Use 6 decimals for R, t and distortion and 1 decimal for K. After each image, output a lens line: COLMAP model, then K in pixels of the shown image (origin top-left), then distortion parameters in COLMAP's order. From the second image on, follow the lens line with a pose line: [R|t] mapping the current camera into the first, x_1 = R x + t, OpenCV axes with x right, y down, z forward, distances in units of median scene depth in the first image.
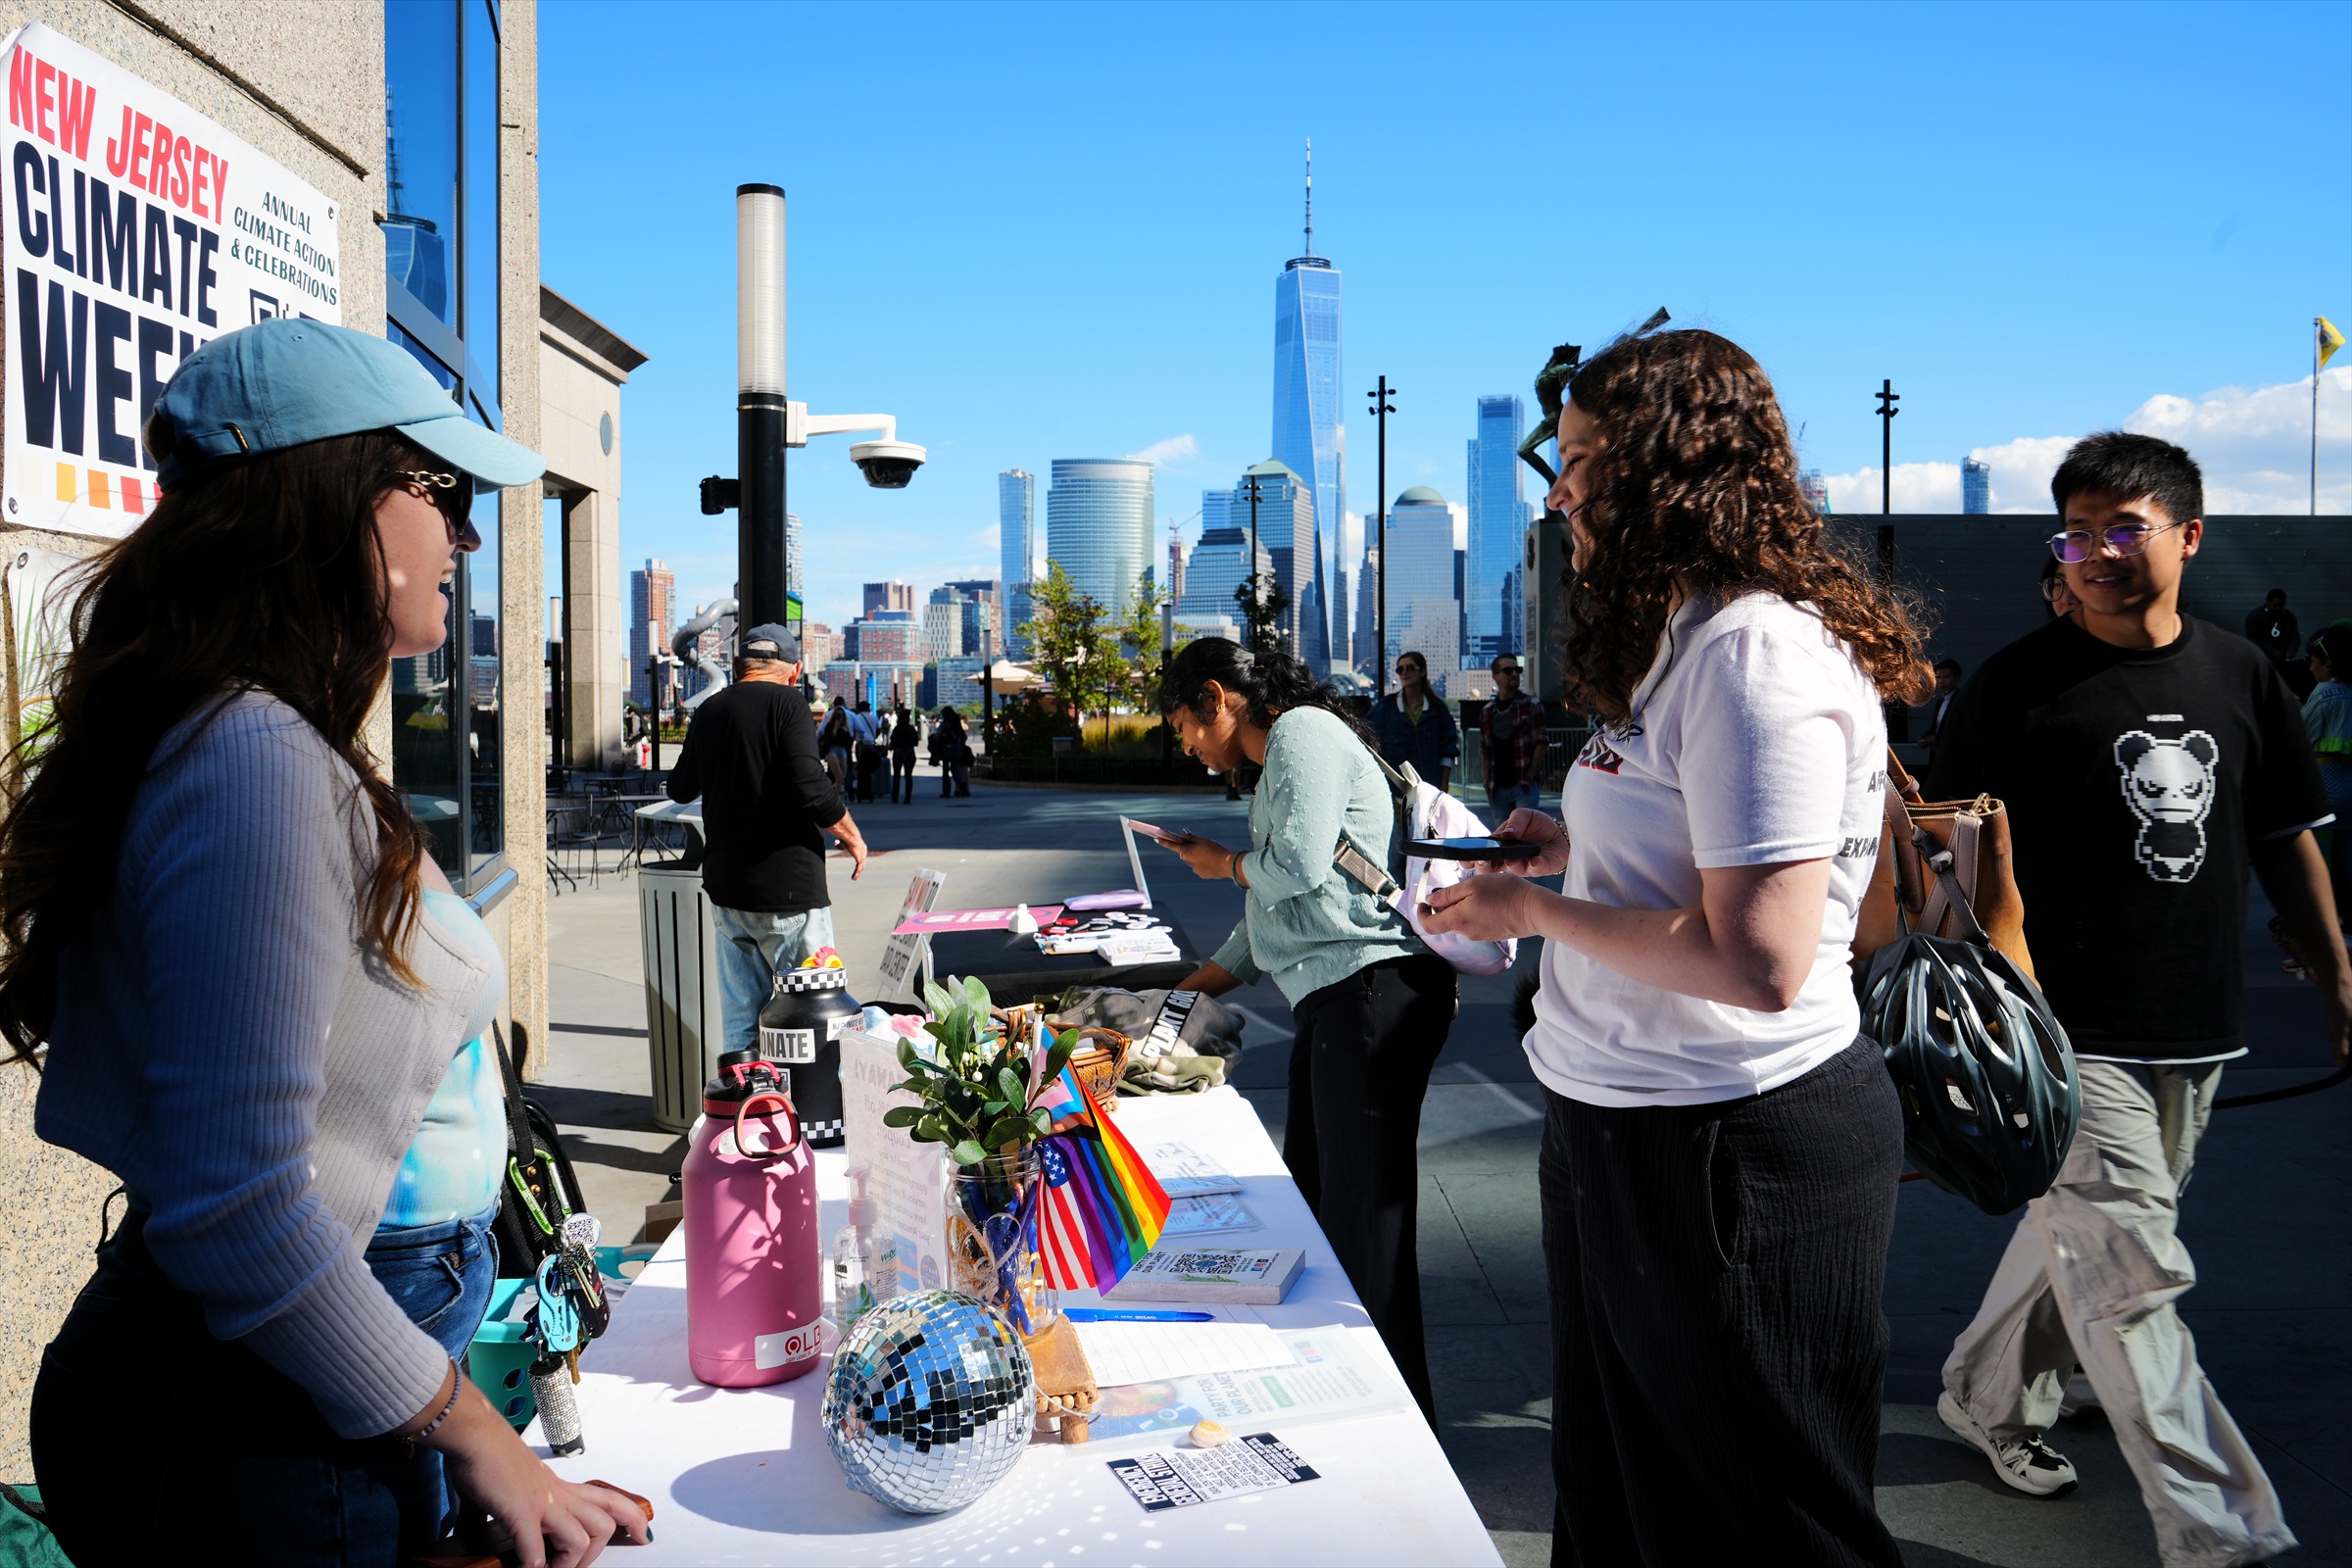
lens RADIAL K [[1872.4, 0, 1176.0], [0, 1872.4, 784.0], [0, 0, 1]] dist [0.027864, 0.000078]
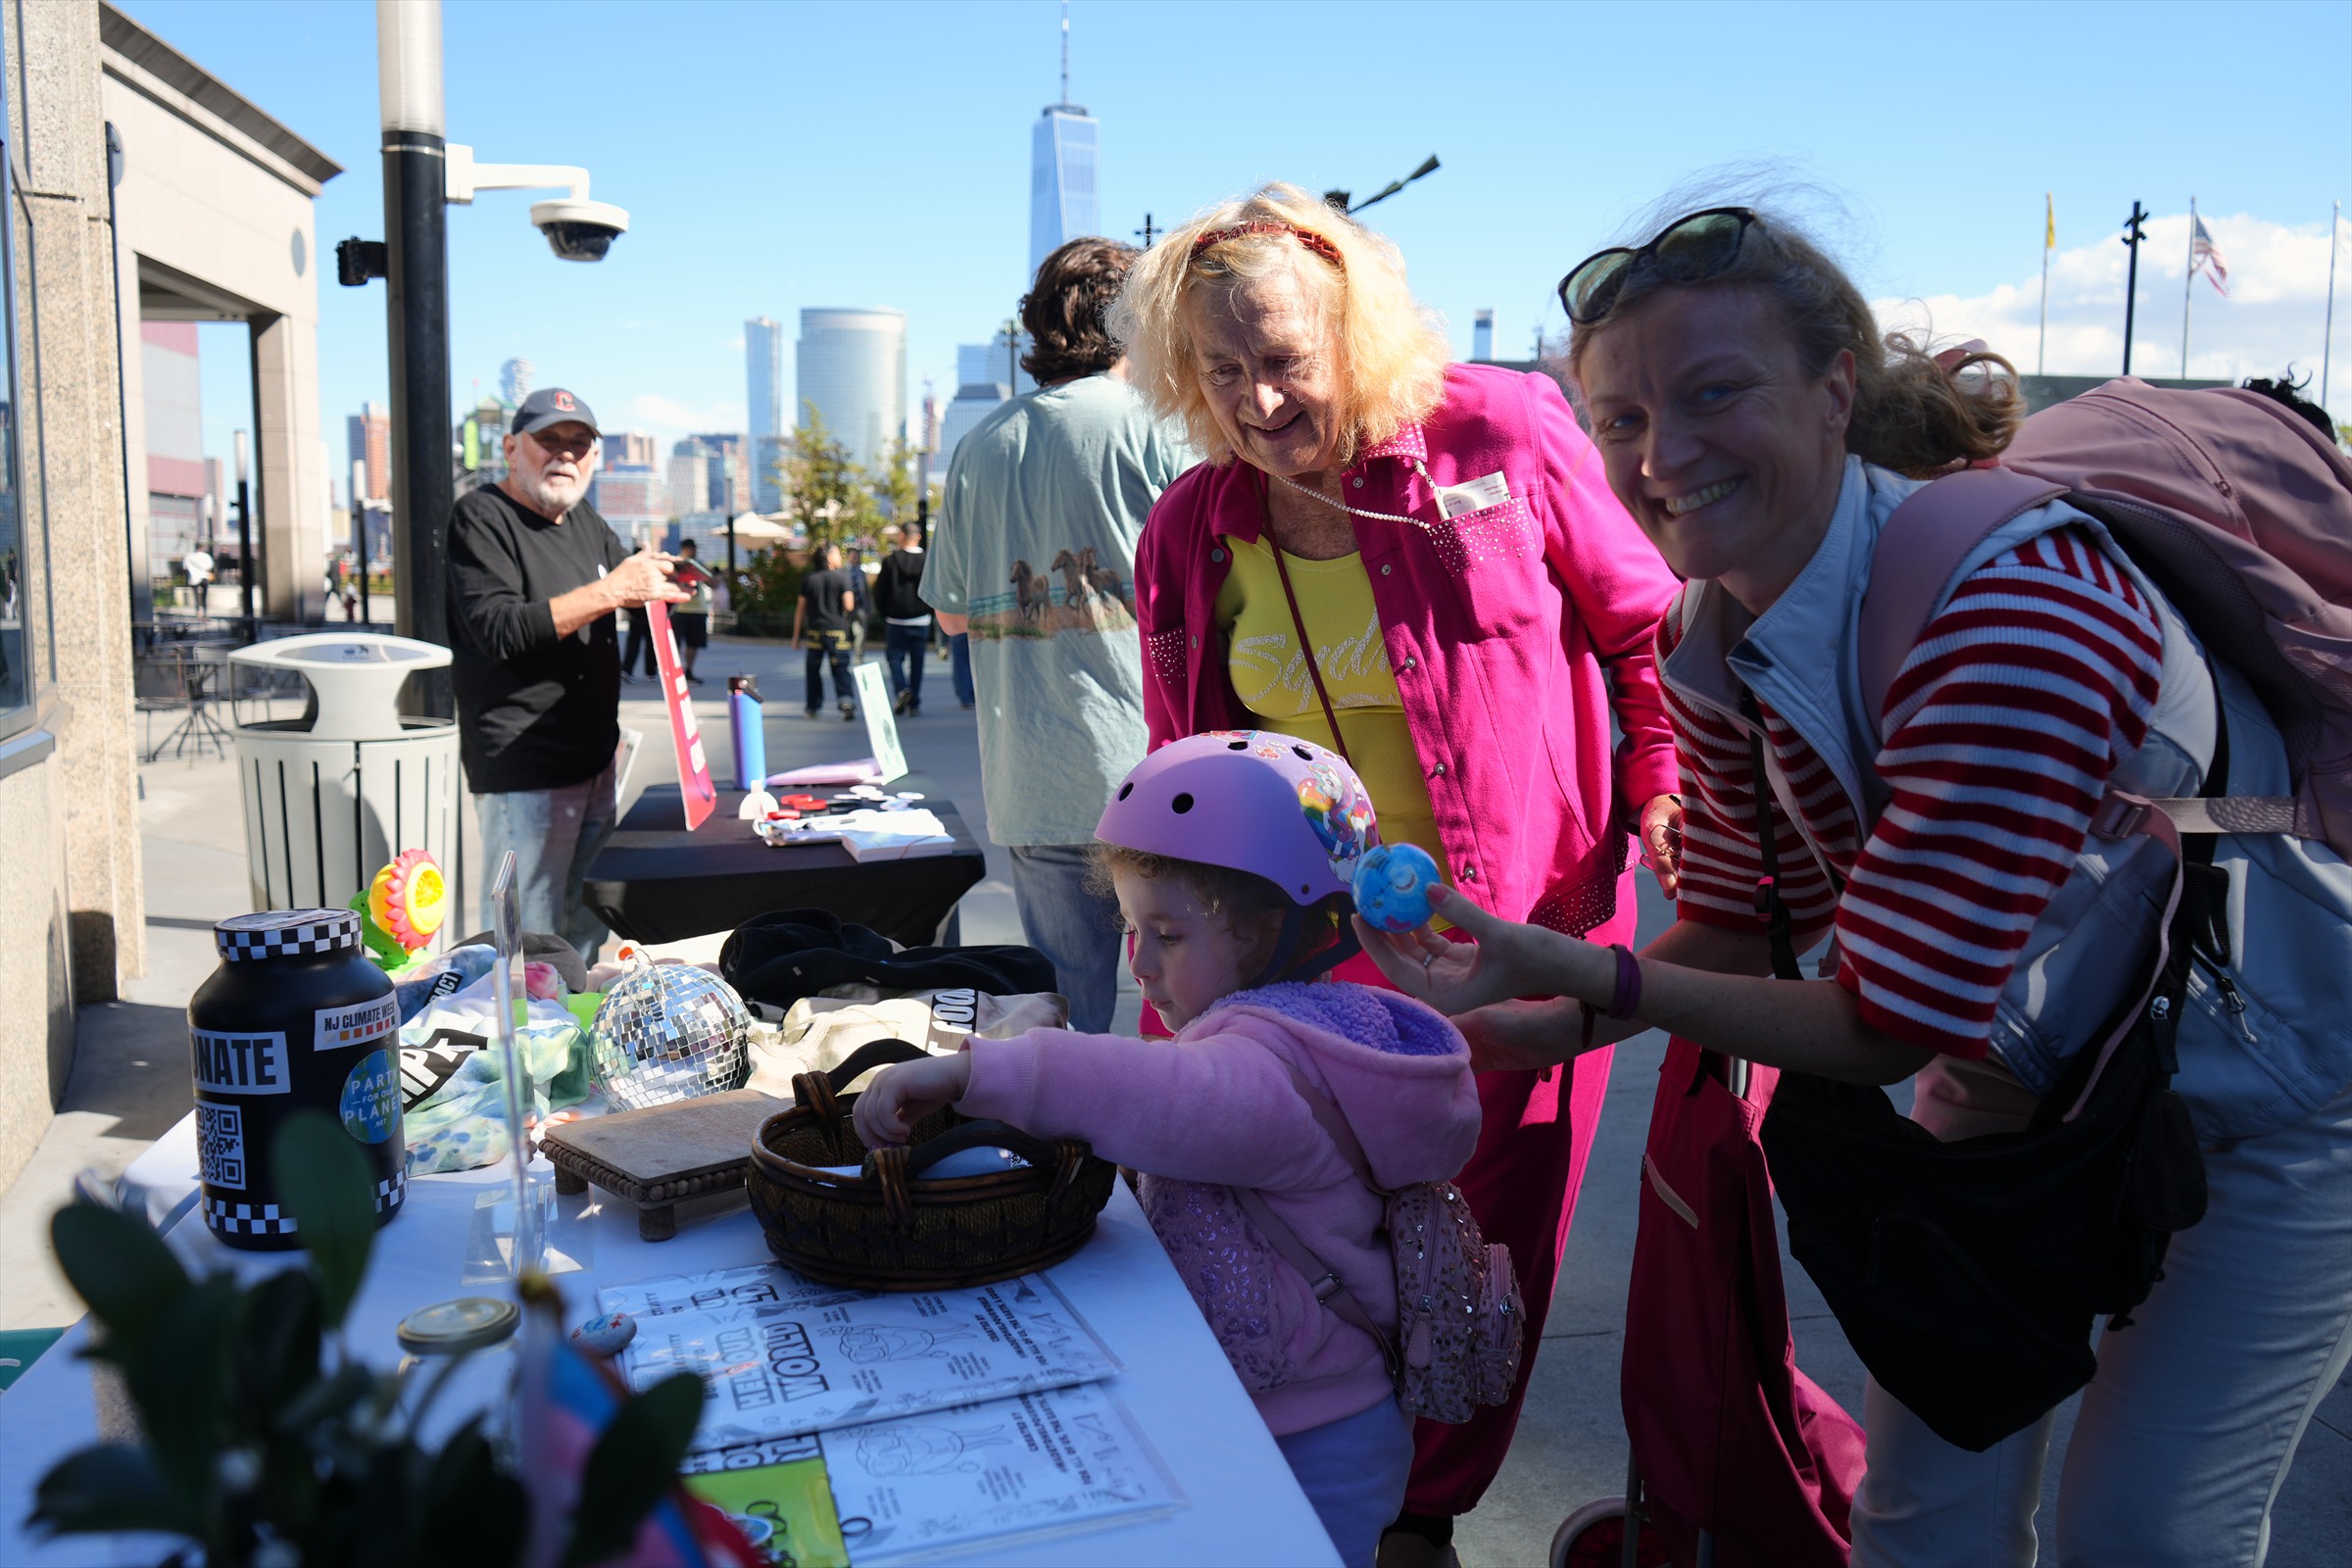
lens RADIAL K [[1872.4, 0, 1176.0], [0, 1872.4, 784.0], [0, 0, 1]] dist [0.027864, 0.000078]
pose [[0.991604, -0.003636, 0.129262, -0.003978], [-0.005894, 0.997295, 0.073262, 0.006619], [-0.129178, -0.073409, 0.988900, 0.144636]]
